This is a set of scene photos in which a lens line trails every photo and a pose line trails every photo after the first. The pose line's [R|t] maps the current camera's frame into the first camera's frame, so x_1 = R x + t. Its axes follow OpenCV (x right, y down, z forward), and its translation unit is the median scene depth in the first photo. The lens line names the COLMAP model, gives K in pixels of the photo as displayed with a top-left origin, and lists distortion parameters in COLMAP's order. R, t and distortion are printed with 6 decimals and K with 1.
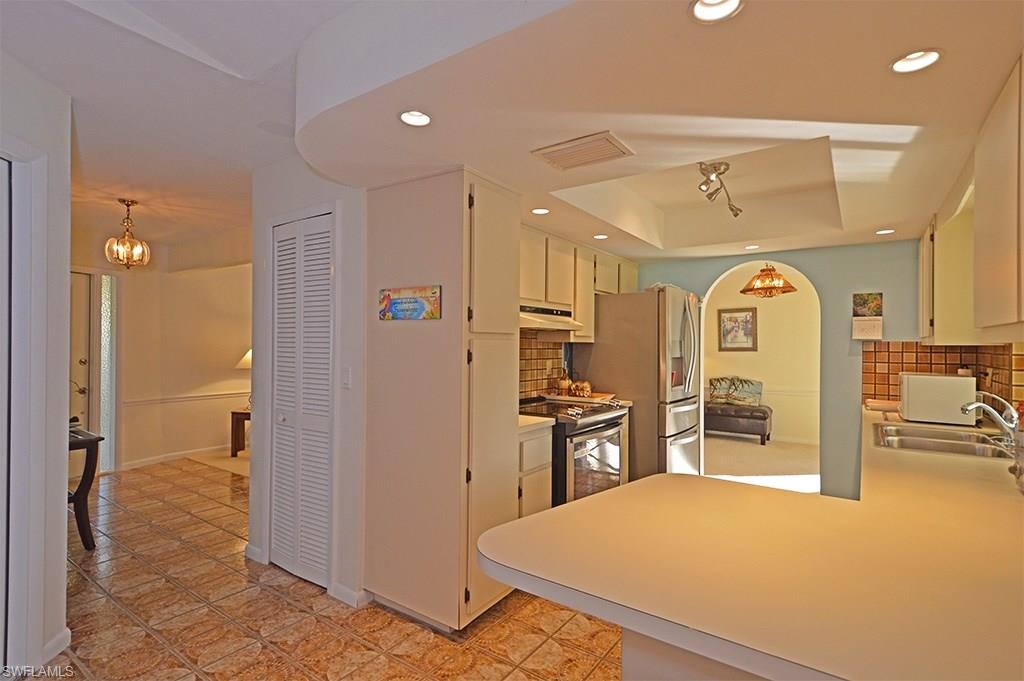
lens RADIAL K [[496.3, 0, 514.1], [0, 496.3, 342.6], [0, 0, 1]] dist [0.010685, -0.007339]
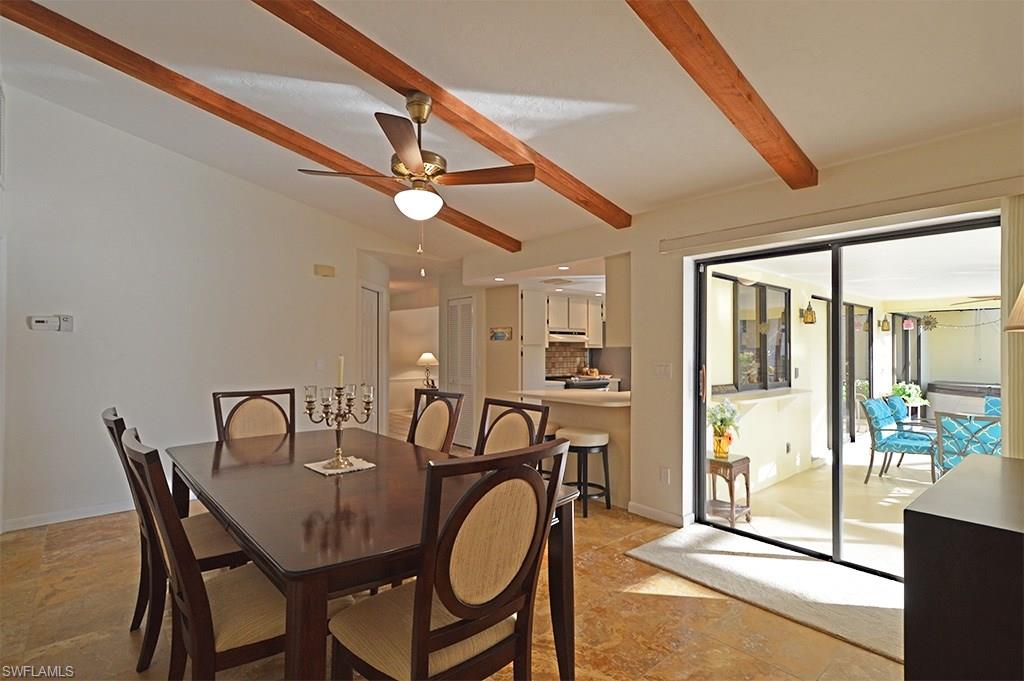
lens RADIAL K [[496.3, 0, 515.8], [0, 496.3, 346.7], [0, 0, 1]] dist [0.010685, -0.007339]
pose [[0.973070, -0.007597, -0.230387, 0.315167], [0.006729, 0.999967, -0.004553, 0.001615], [0.230413, 0.002880, 0.973089, -1.031022]]
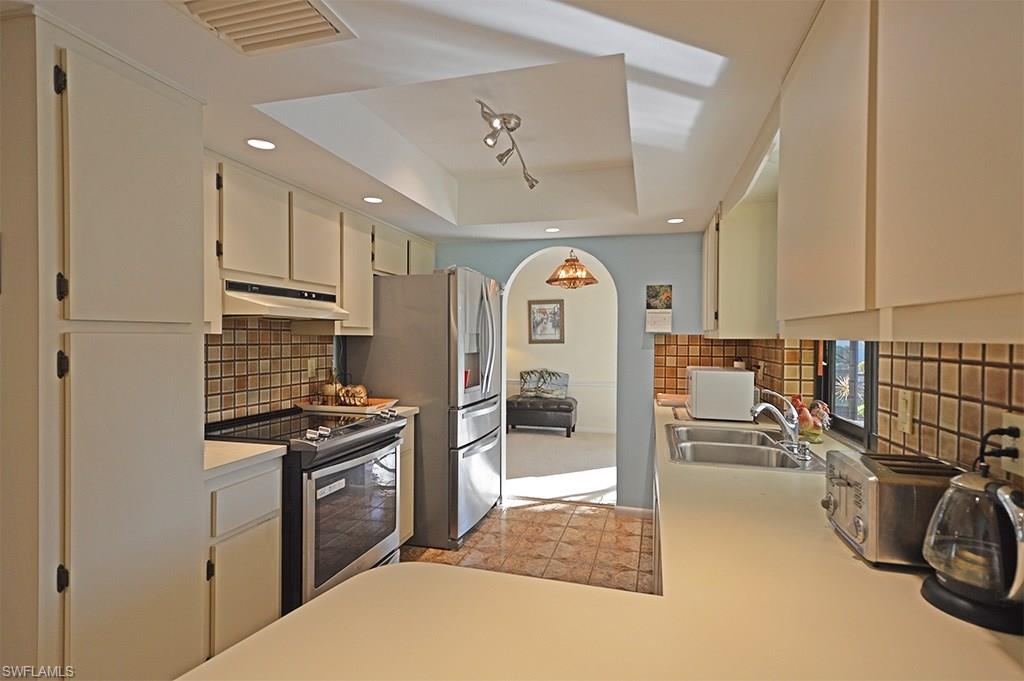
lens RADIAL K [[496.3, 0, 526.7], [0, 496.3, 342.1], [0, 0, 1]] dist [0.010685, -0.007339]
pose [[0.933816, -0.005532, 0.357712, 0.121638], [-0.000559, 0.999857, 0.016922, -0.003570], [-0.357754, -0.016002, 0.933679, 0.187481]]
